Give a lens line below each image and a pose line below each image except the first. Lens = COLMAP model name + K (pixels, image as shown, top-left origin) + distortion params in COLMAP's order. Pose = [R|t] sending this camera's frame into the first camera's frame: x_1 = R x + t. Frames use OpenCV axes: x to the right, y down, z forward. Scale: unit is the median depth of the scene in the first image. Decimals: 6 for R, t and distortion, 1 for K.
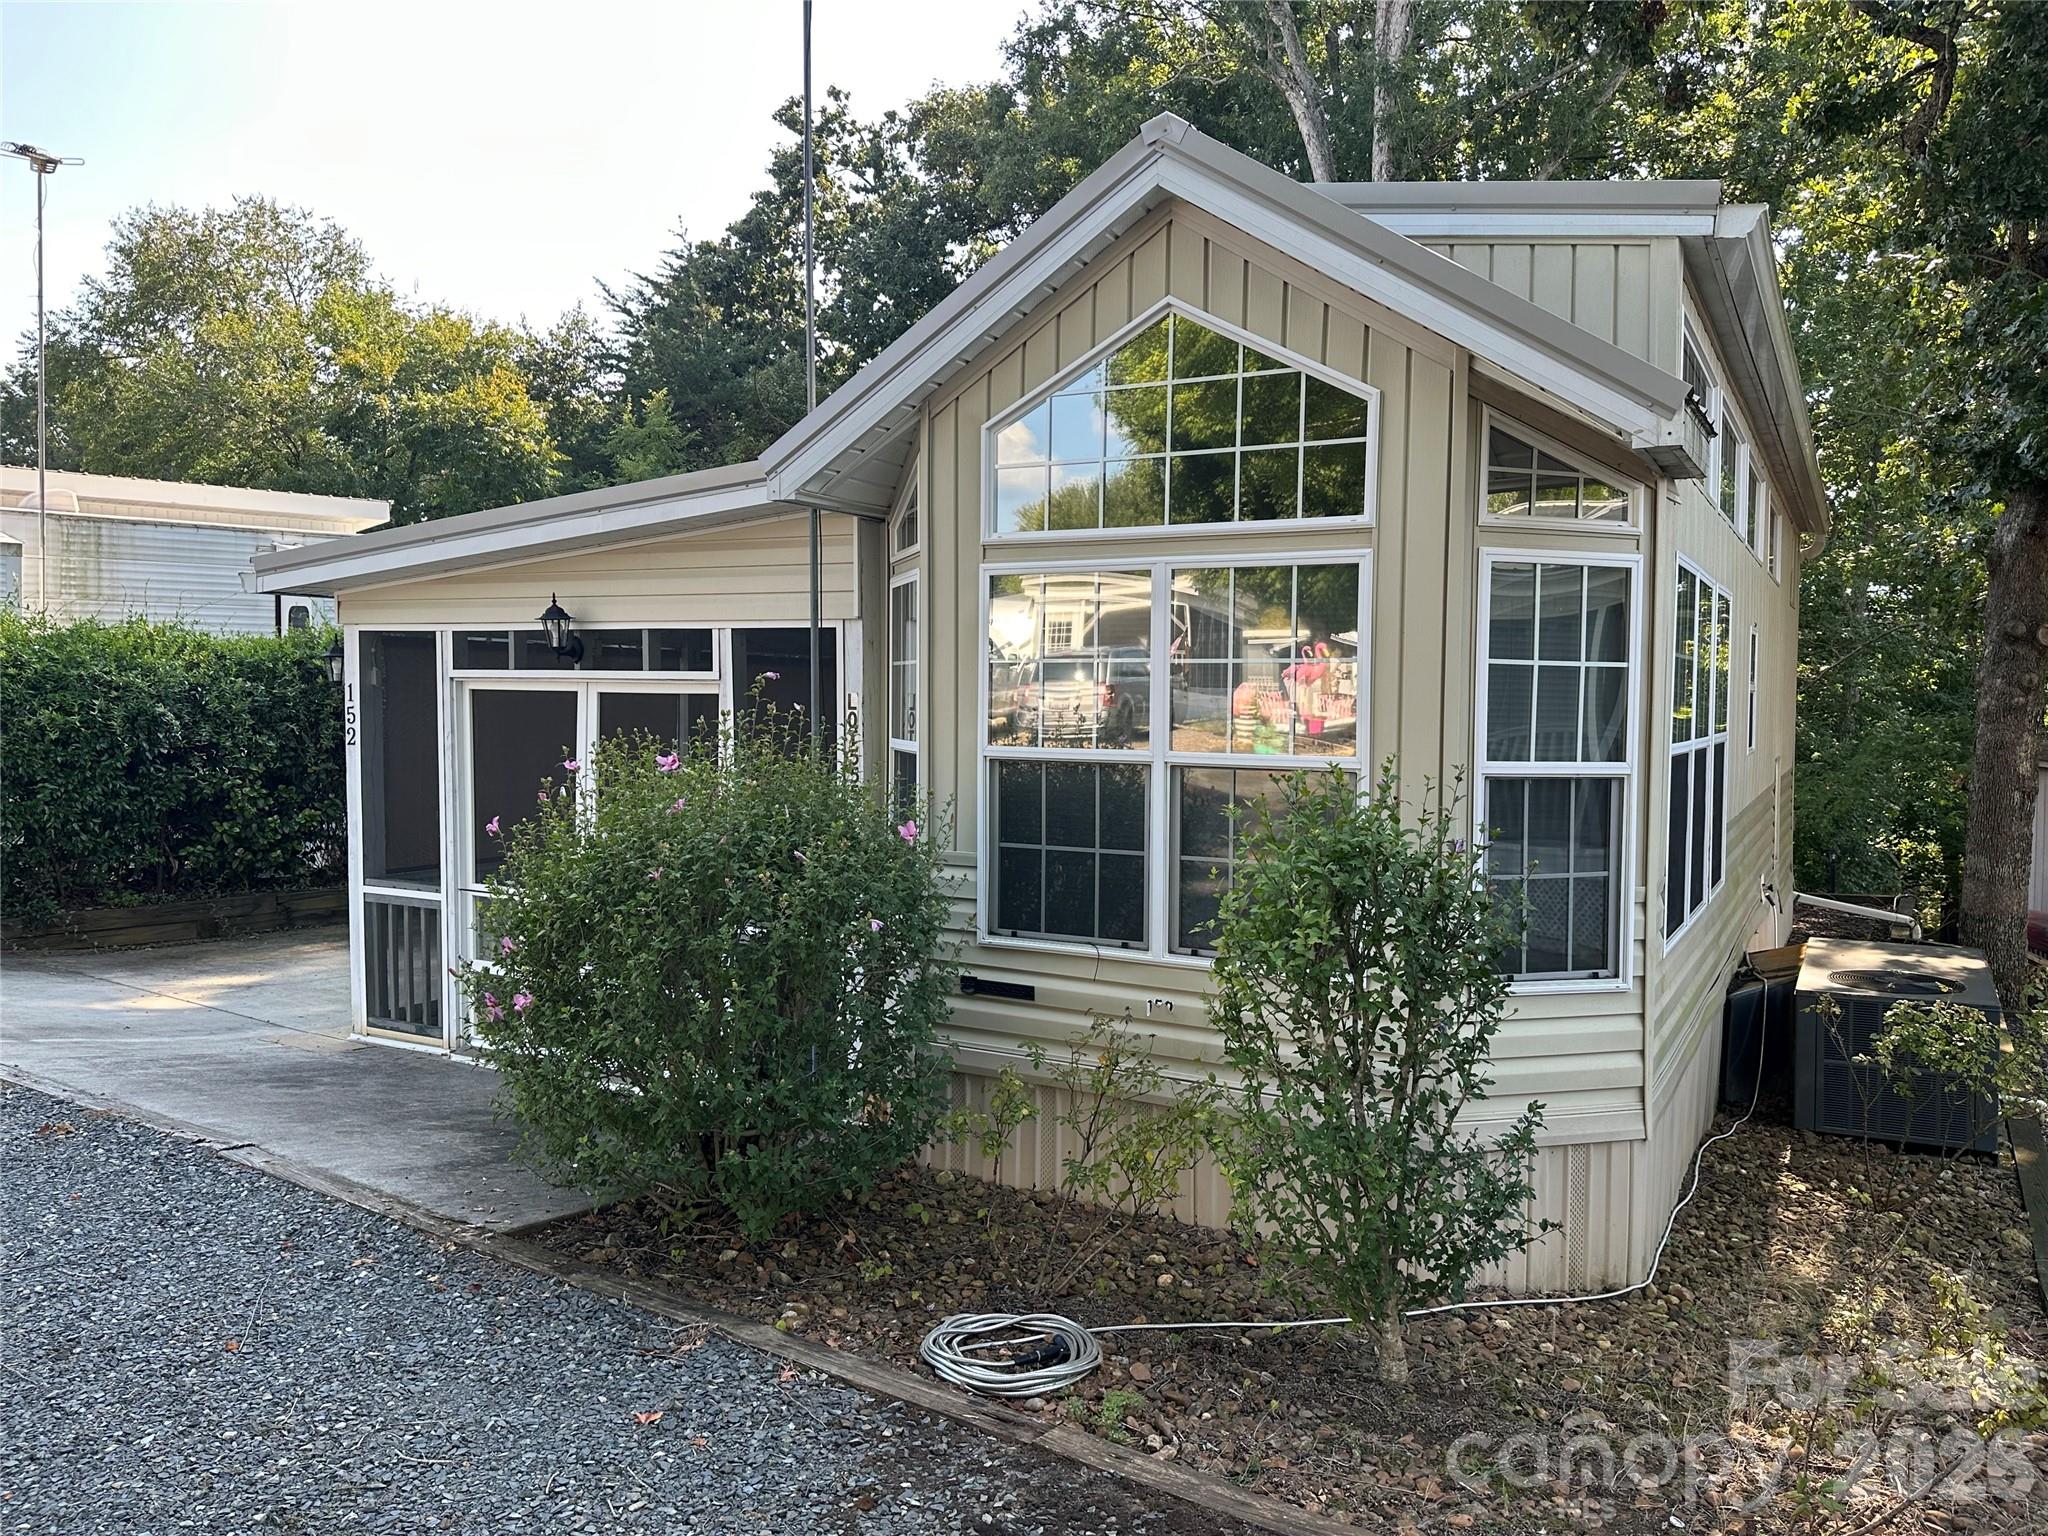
lens RADIAL K [[1518.9, 0, 1023.2], [0, 1518.9, 755.3], [0, 0, 1]] dist [0.007065, 0.000650]
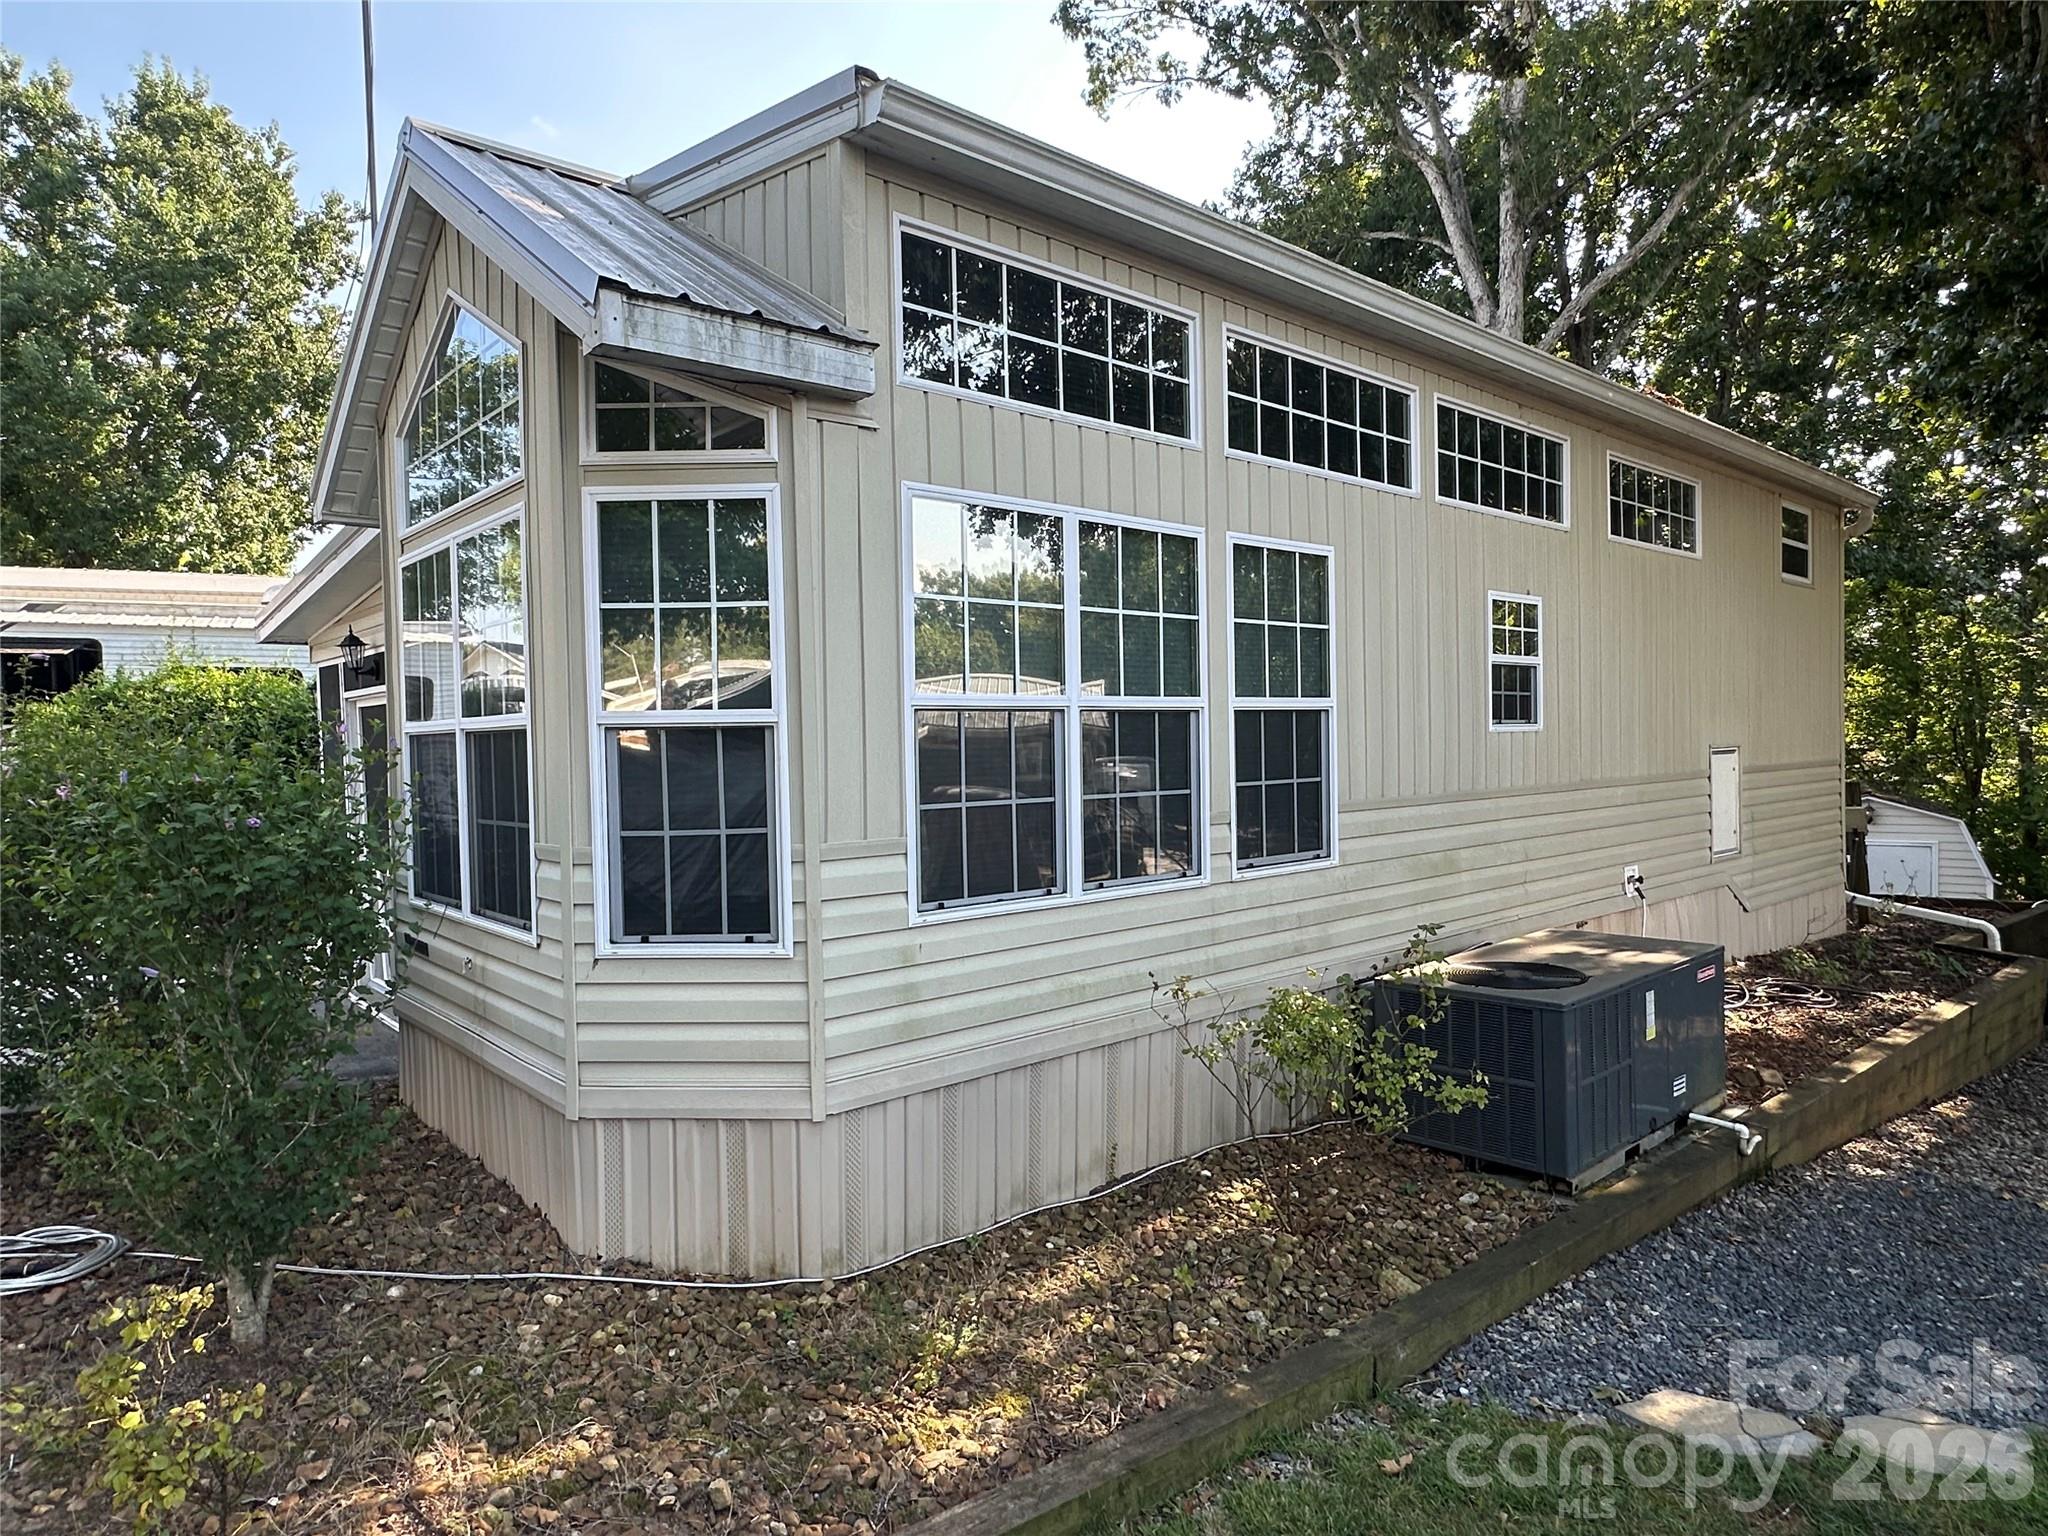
lens RADIAL K [[1203.6, 0, 1025.4], [0, 1203.6, 777.7], [0, 0, 1]] dist [-0.000616, -0.000340]
pose [[0.939586, -0.017843, -0.341846, 0.567226], [0.014689, 0.999822, -0.011813, 0.040943], [0.341996, 0.006078, 0.939682, 0.261842]]
